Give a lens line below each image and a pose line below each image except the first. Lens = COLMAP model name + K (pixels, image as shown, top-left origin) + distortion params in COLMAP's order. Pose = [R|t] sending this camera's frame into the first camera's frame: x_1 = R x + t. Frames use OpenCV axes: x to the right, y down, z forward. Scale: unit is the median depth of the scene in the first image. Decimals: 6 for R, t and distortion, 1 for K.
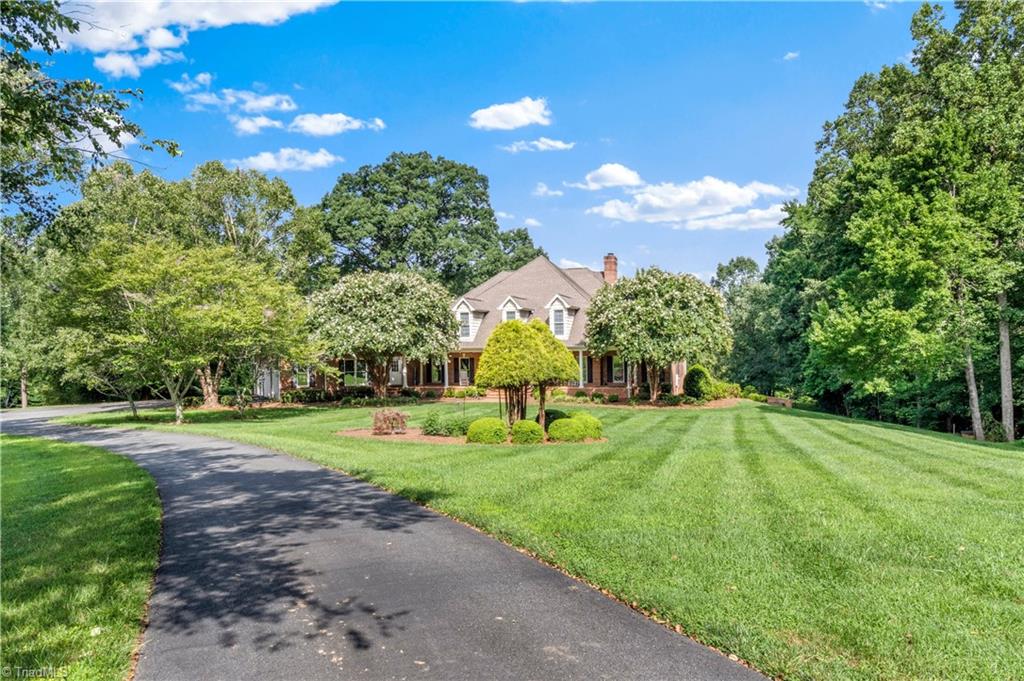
lens RADIAL K [[599.5, 0, 510.4], [0, 599.5, 341.0], [0, 0, 1]] dist [0.014496, -0.000108]
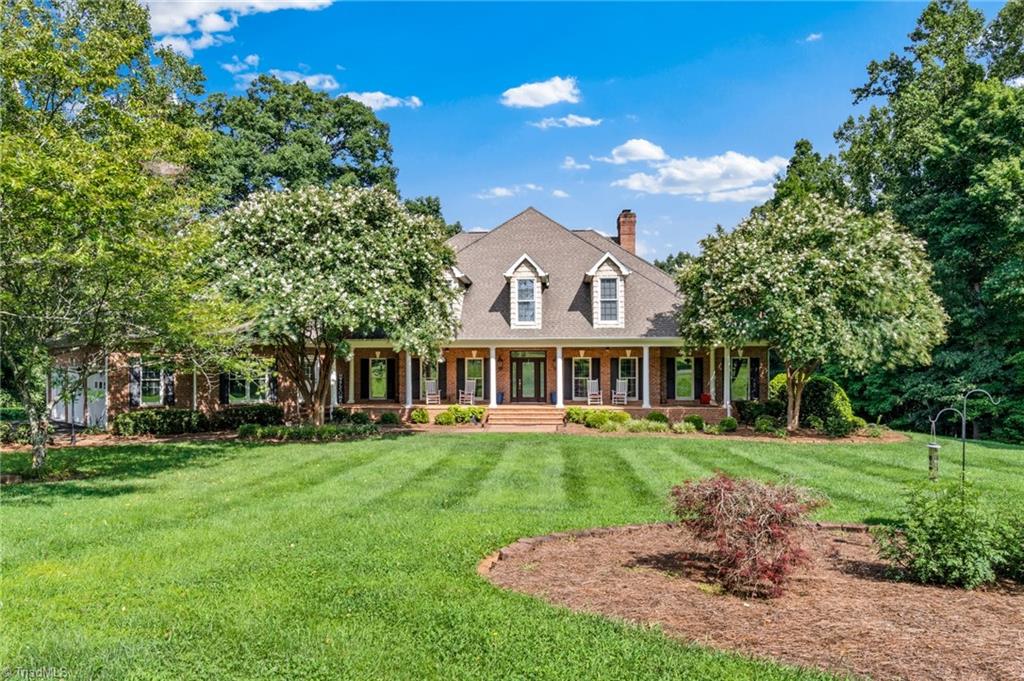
lens RADIAL K [[734.2, 0, 514.8], [0, 734.2, 334.5], [0, 0, 1]] dist [-0.000256, 0.000643]
pose [[0.983614, 0.020540, 0.179114, -0.167584], [-0.016132, 0.999531, -0.026030, 0.029670], [-0.179565, 0.022714, 0.983484, 0.339599]]
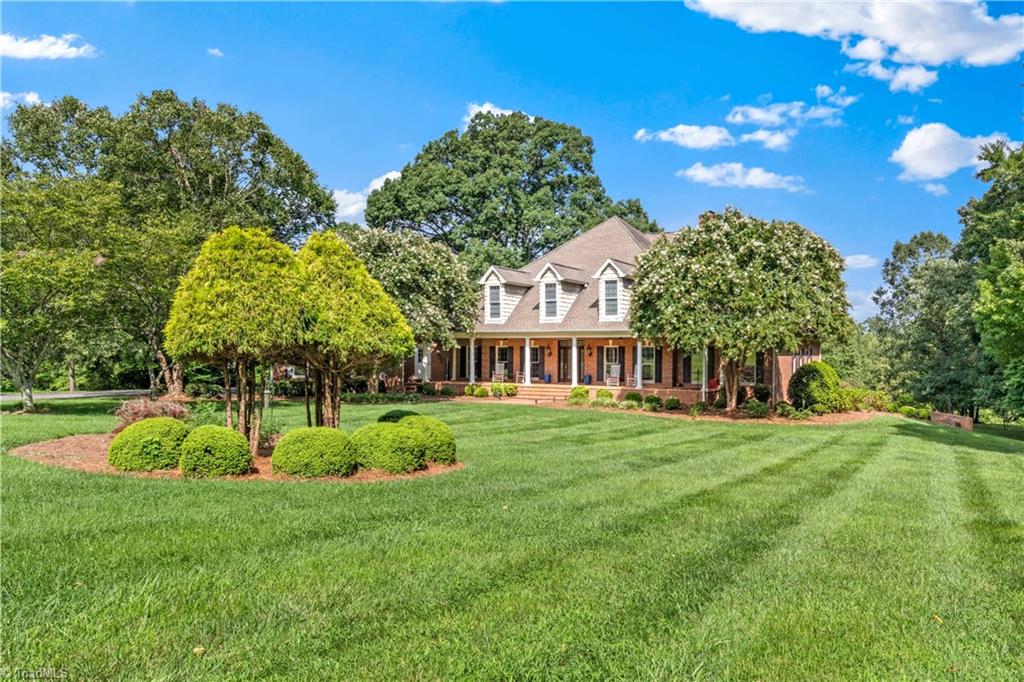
lens RADIAL K [[674.7, 0, 505.9], [0, 674.7, 344.6], [0, 0, 1]] dist [-0.004401, 0.007357]
pose [[0.979535, 0.019696, -0.200308, 0.141779], [-0.017985, 0.999785, 0.010357, 0.022886], [0.200469, -0.006542, 0.979678, 0.206858]]
